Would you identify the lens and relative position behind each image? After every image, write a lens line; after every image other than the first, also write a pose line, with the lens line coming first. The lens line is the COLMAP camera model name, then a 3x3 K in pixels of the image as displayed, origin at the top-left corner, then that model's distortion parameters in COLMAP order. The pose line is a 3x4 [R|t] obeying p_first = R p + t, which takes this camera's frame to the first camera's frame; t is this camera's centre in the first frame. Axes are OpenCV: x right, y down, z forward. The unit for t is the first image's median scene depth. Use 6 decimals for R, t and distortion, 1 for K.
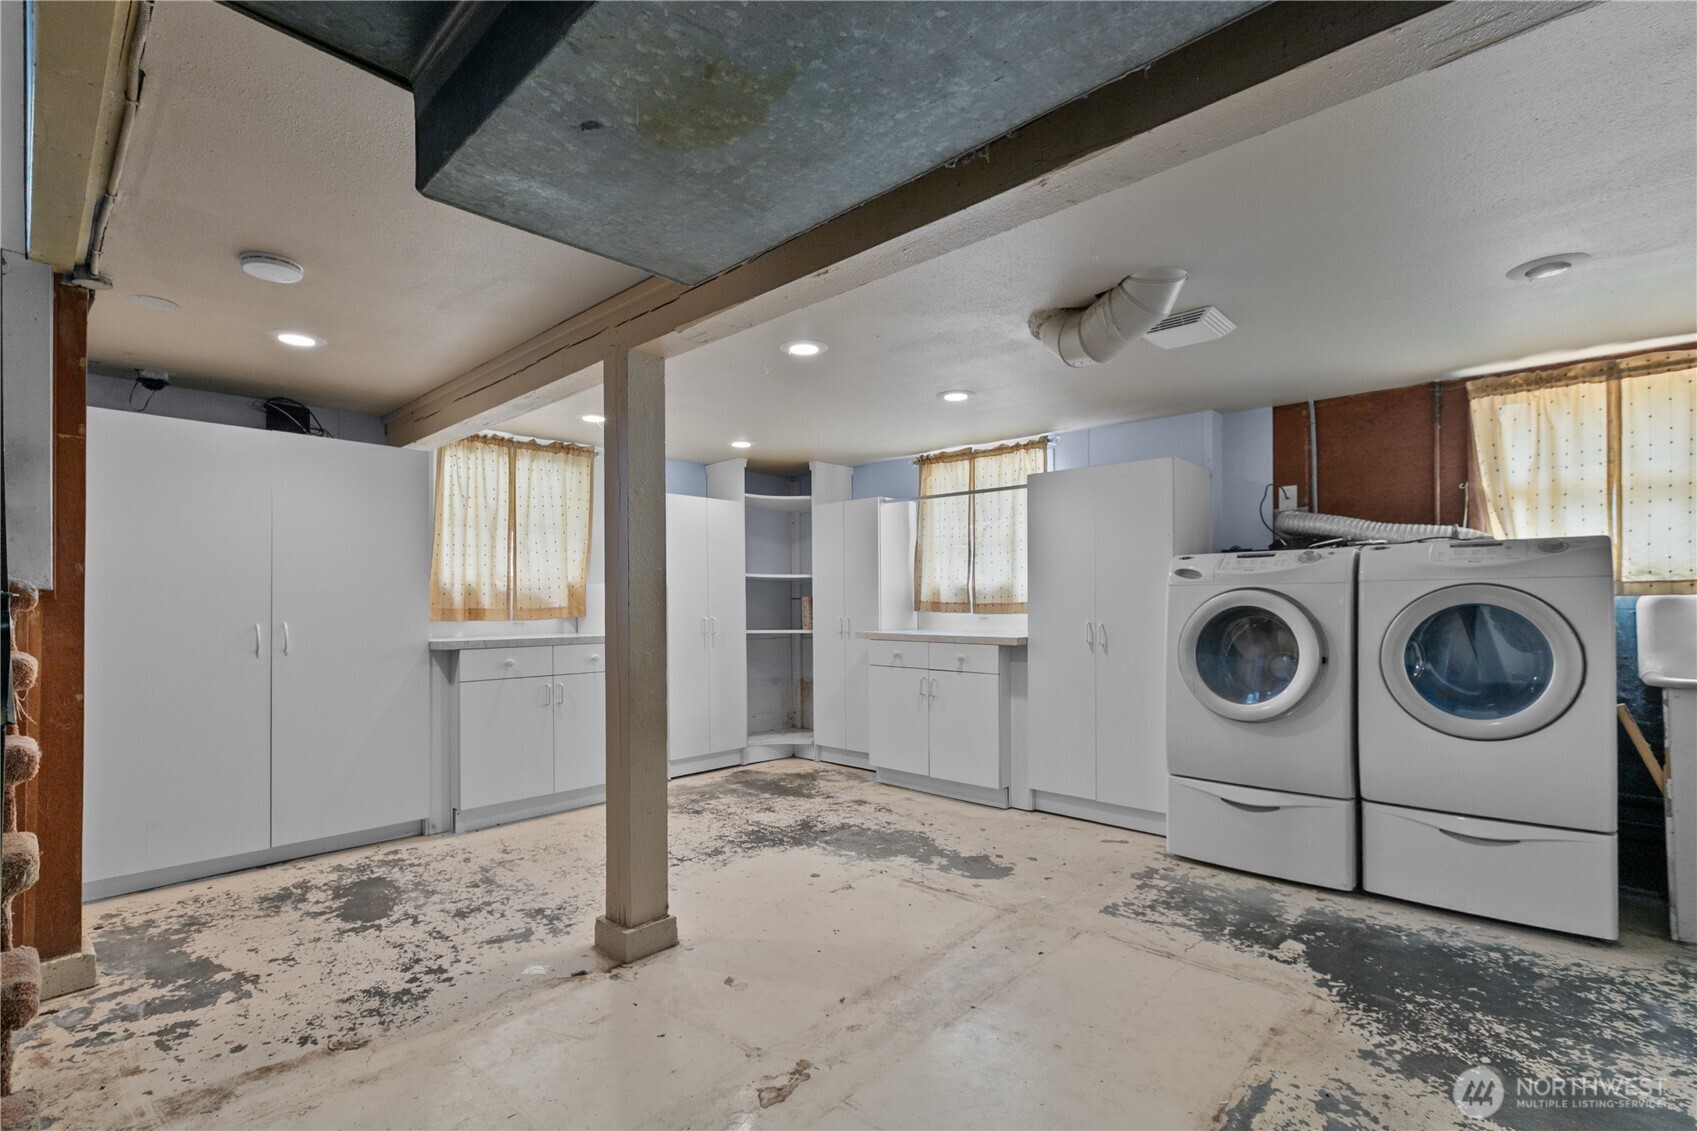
lens RADIAL K [[773.2, 0, 841.8], [0, 773.2, 575.5], [0, 0, 1]] dist [-0.000134, 0.000073]
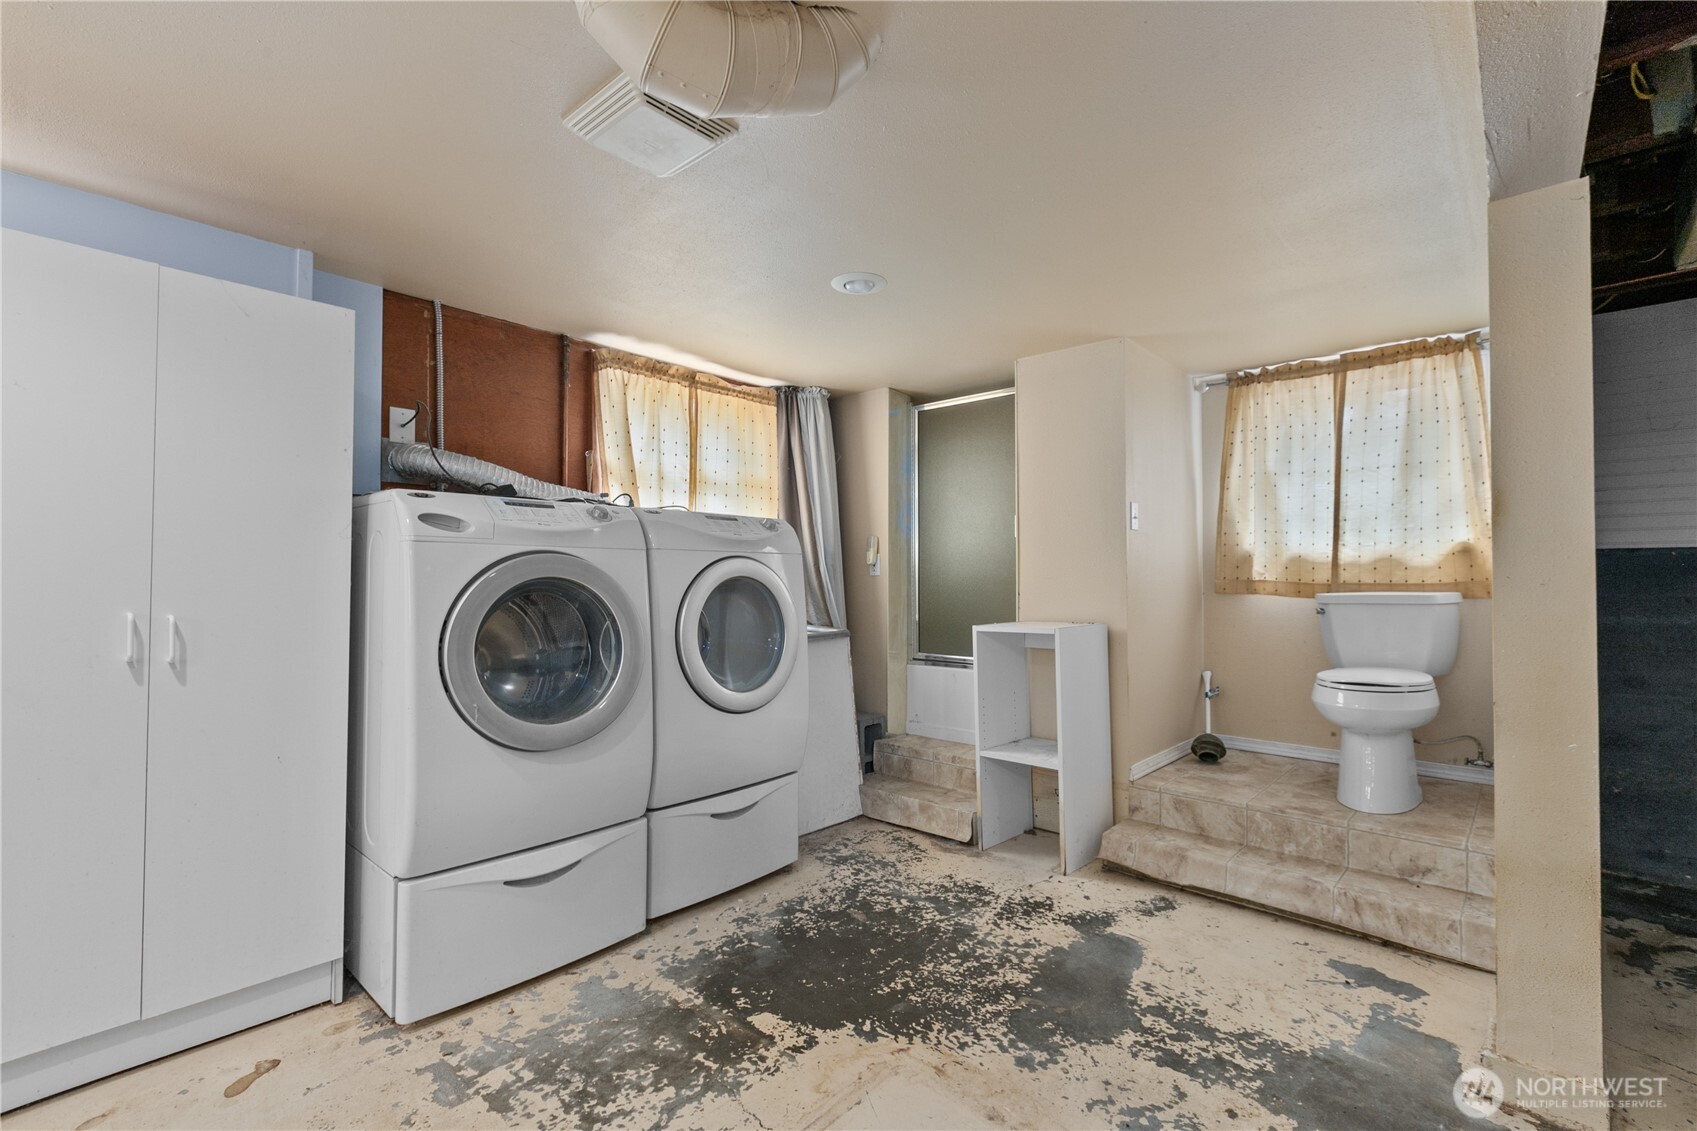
lens RADIAL K [[751.2, 0, 844.5], [0, 751.2, 569.3], [0, 0, 1]] dist [0.000261, 0.000098]
pose [[-0.014946, 0.021663, 0.999654, -0.159129], [-0.035646, 0.999118, -0.022184, 0.046062], [-0.999253, -0.035965, -0.014161, 0.912431]]
